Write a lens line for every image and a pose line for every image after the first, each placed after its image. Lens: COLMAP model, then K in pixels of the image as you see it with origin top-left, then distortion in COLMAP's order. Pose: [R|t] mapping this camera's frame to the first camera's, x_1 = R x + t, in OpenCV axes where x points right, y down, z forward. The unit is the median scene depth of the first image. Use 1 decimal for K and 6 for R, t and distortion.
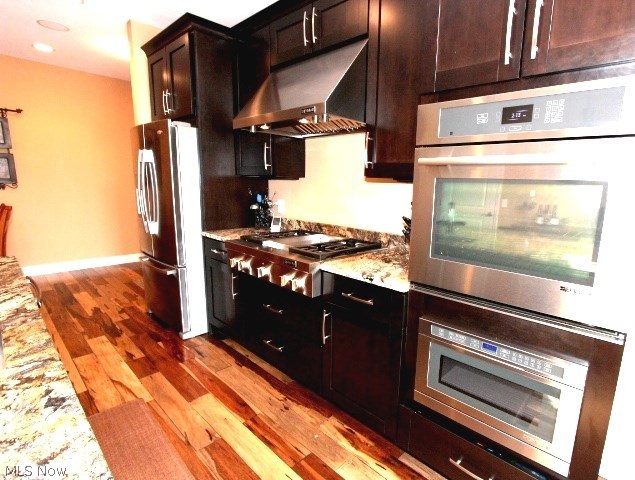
lens RADIAL K [[331.4, 0, 353.9], [0, 331.4, 242.5], [0, 0, 1]] dist [-0.003729, 0.000553]
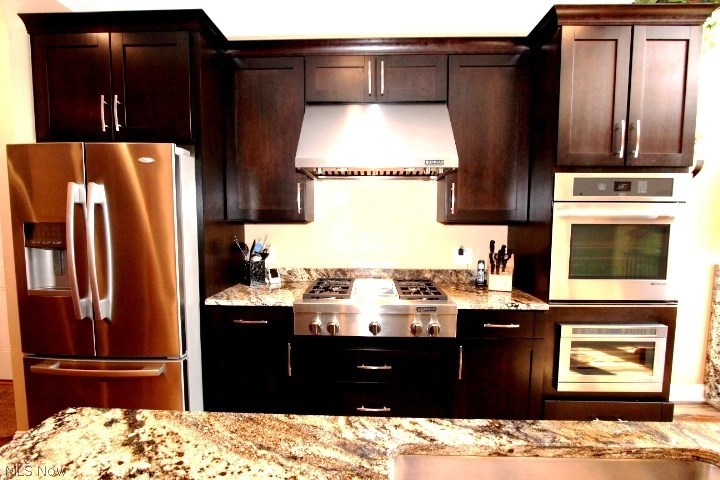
lens RADIAL K [[331.8, 0, 361.2], [0, 331.8, 246.2], [0, 0, 1]] dist [-0.015270, 0.001027]
pose [[0.768081, -0.077845, 0.635603, -0.681089], [0.130888, 0.990713, -0.036833, -0.081983], [-0.626833, 0.111484, 0.771137, 0.238831]]
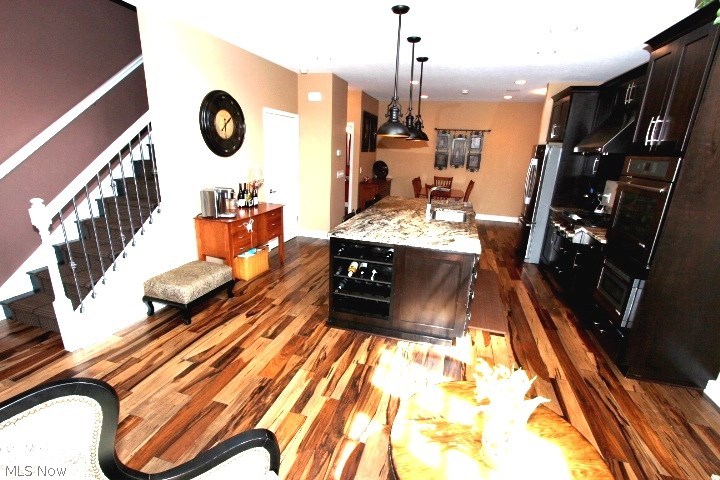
lens RADIAL K [[331.8, 0, 357.0], [0, 331.8, 241.8], [0, 0, 1]] dist [-0.015270, 0.001027]
pose [[0.419895, 0.237830, -0.875857, 0.736484], [-0.184606, 0.967261, 0.174148, 0.036070], [0.888599, 0.088564, 0.450053, -0.727054]]
